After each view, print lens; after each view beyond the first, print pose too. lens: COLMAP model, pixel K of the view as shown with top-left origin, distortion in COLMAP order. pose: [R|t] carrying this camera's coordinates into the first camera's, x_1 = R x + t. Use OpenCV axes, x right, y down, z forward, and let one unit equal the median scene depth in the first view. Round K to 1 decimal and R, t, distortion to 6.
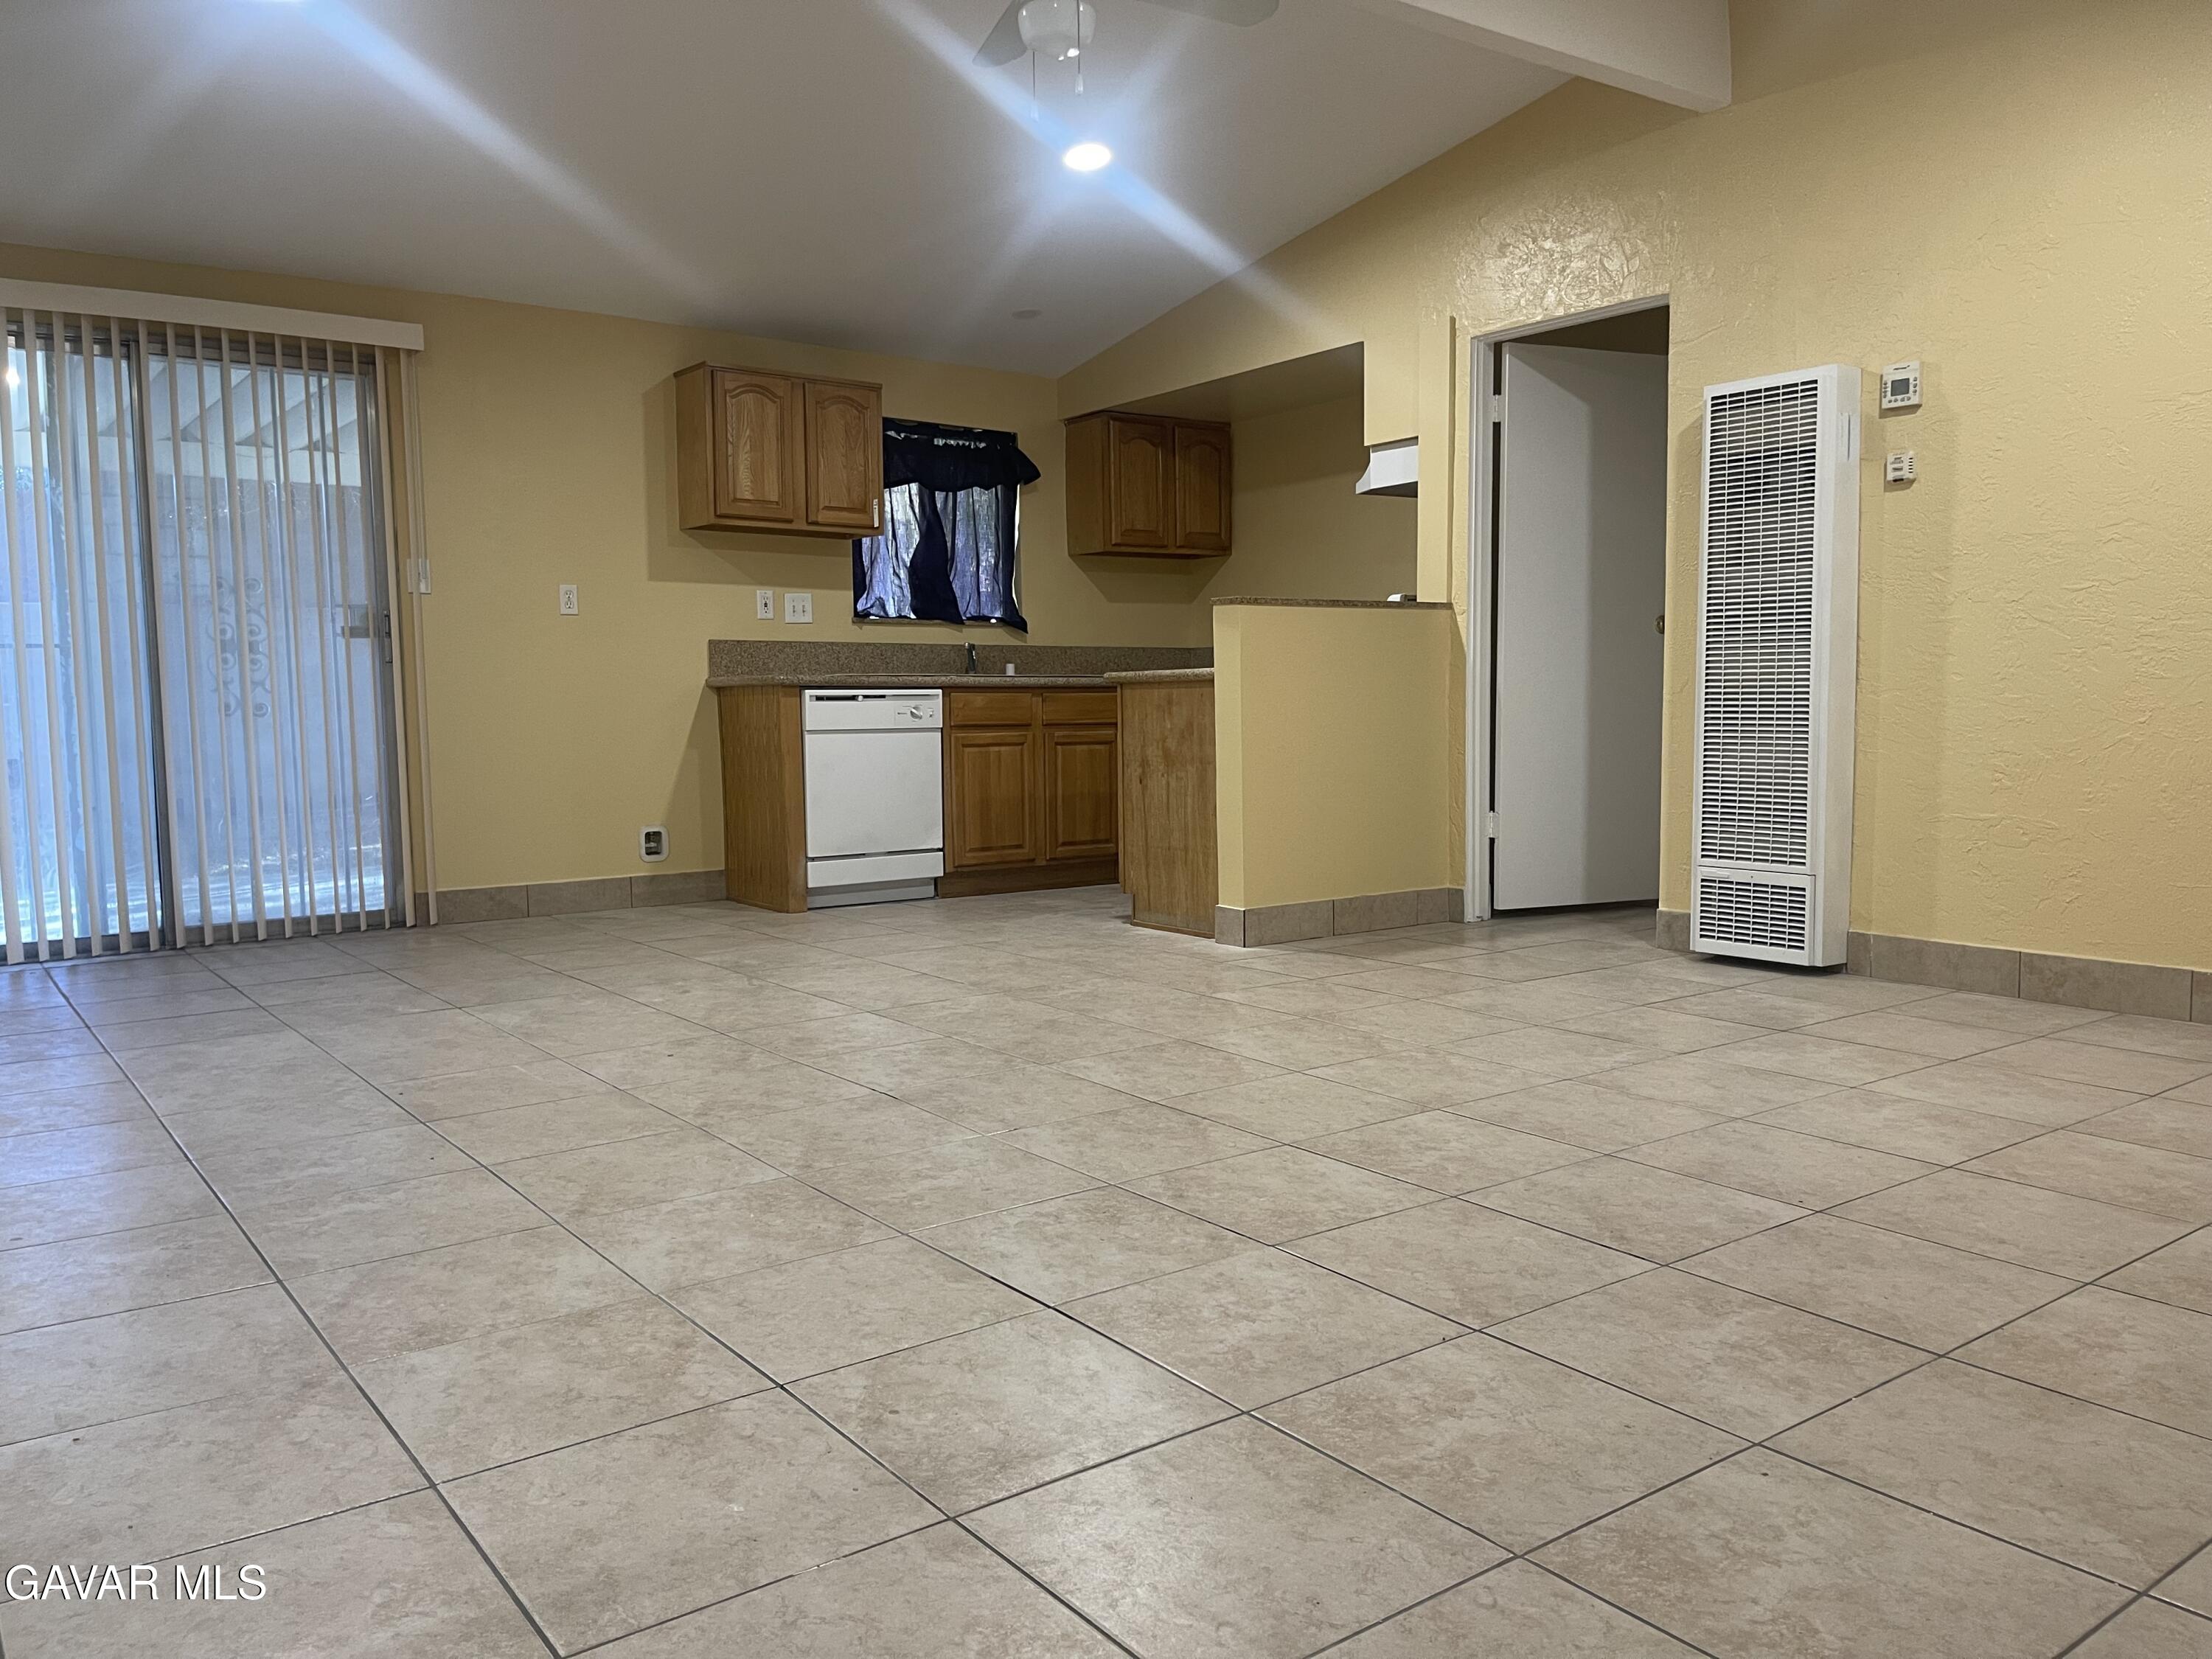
lens RADIAL K [[1682.7, 0, 1106.0], [0, 1682.7, 829.5], [0, 0, 1]] dist [0.073589, -0.086502]
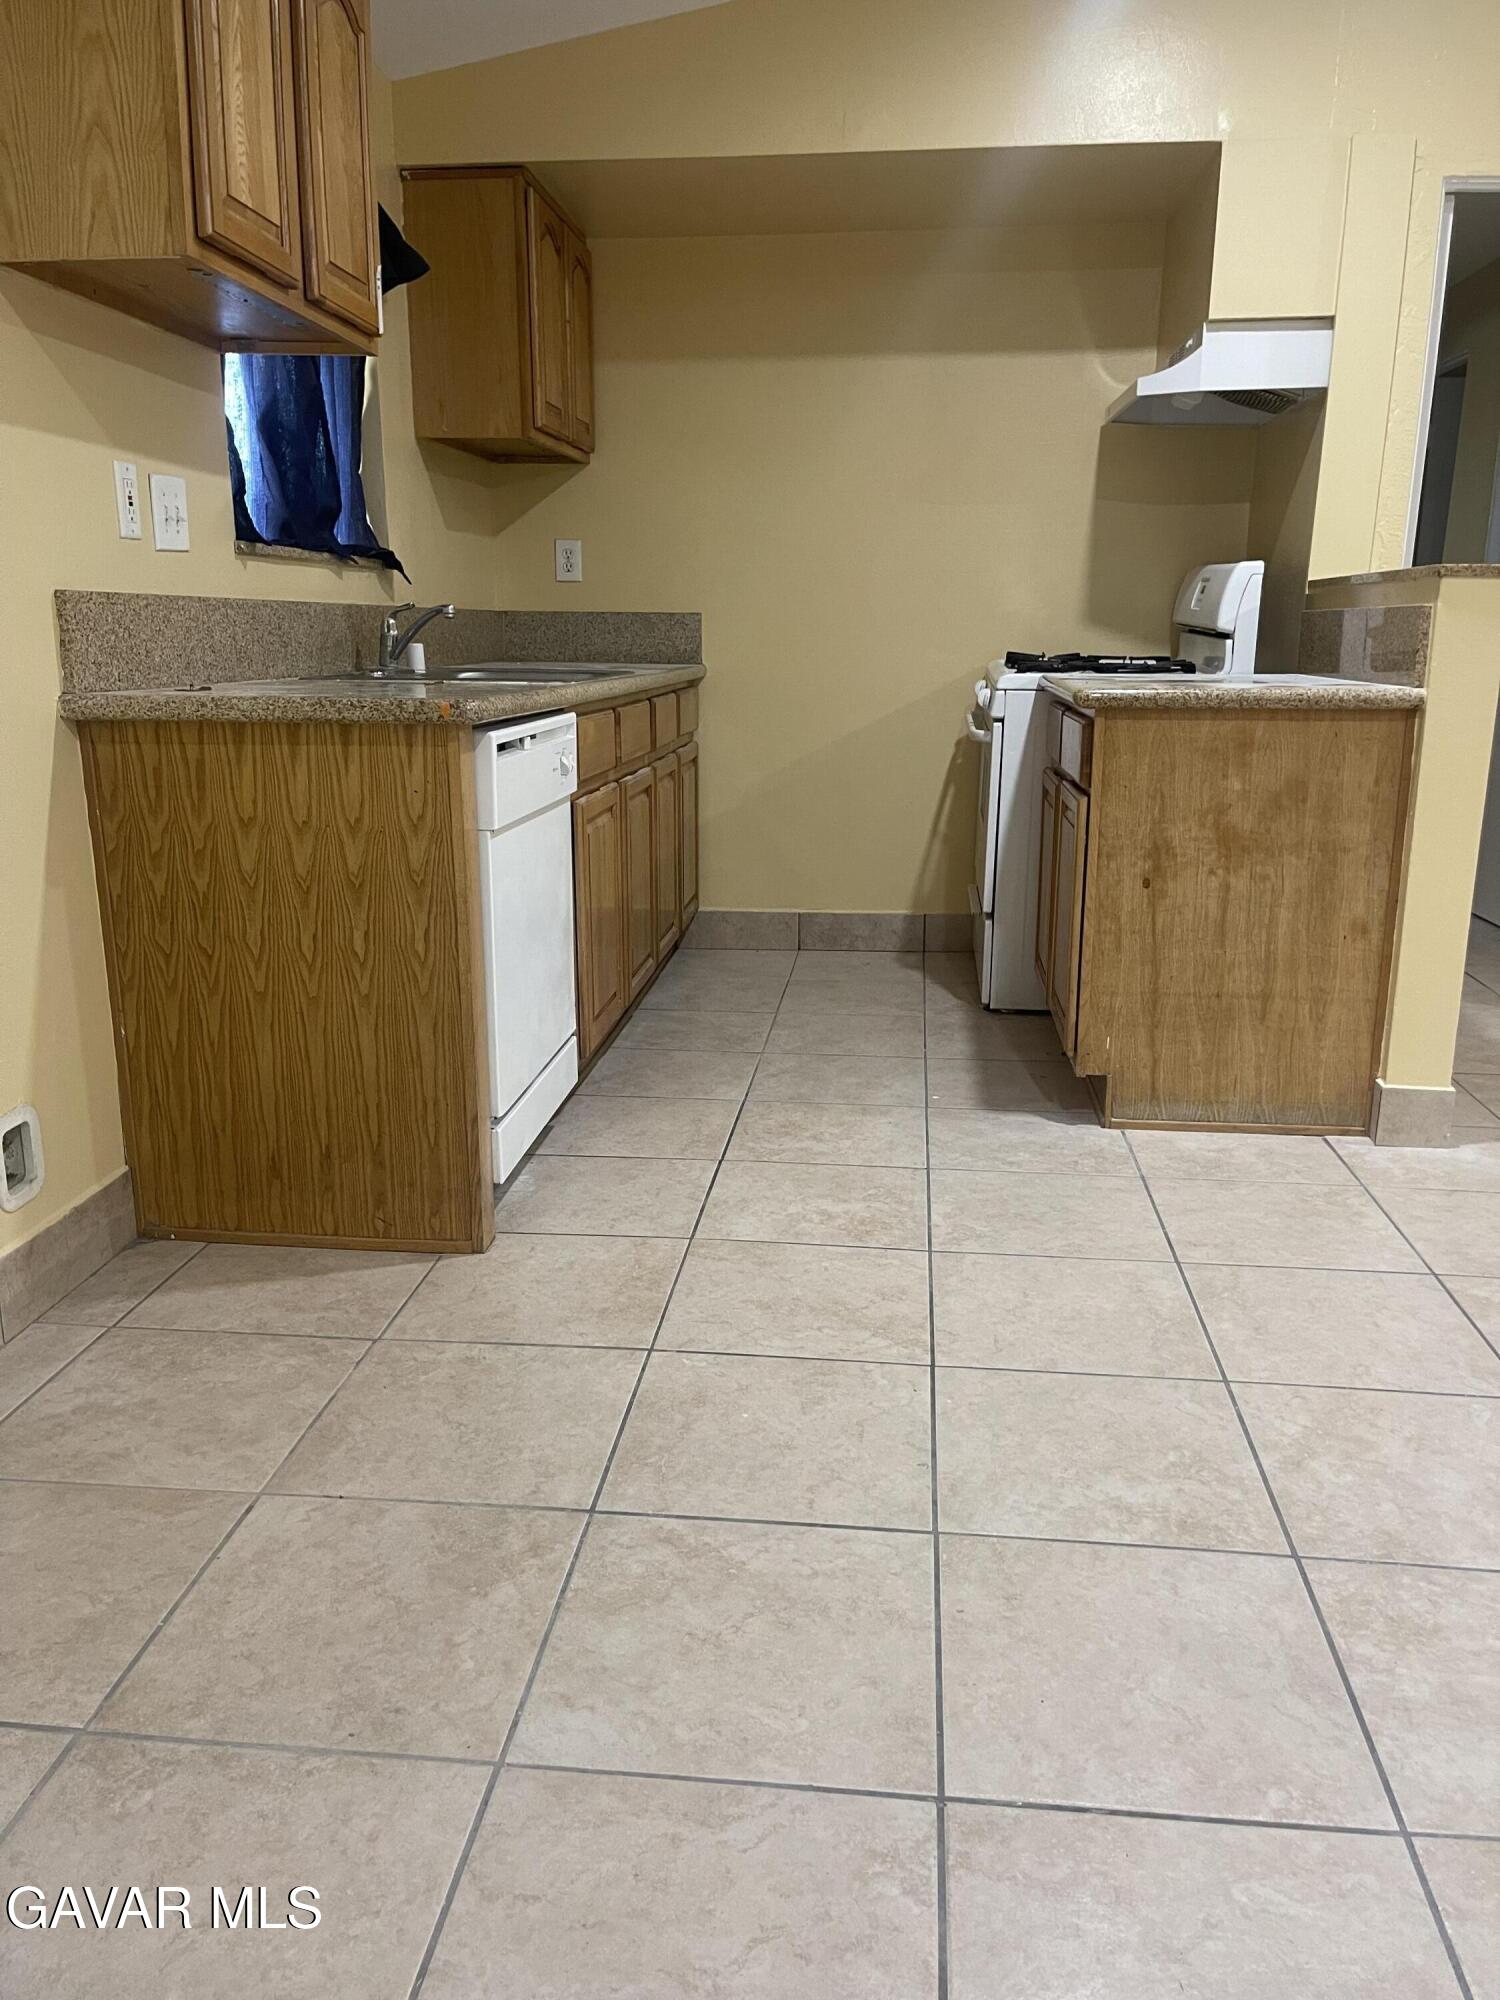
lens RADIAL K [[1521.4, 0, 750.0], [0, 1521.4, 1000.0], [0, 0, 1]] dist [0.073589, -0.086502]
pose [[0.679111, -0.161145, 0.716129, -0.845664], [0.043779, 0.982760, 0.179626, -0.167669], [-0.732729, -0.090635, 0.674458, 1.405303]]
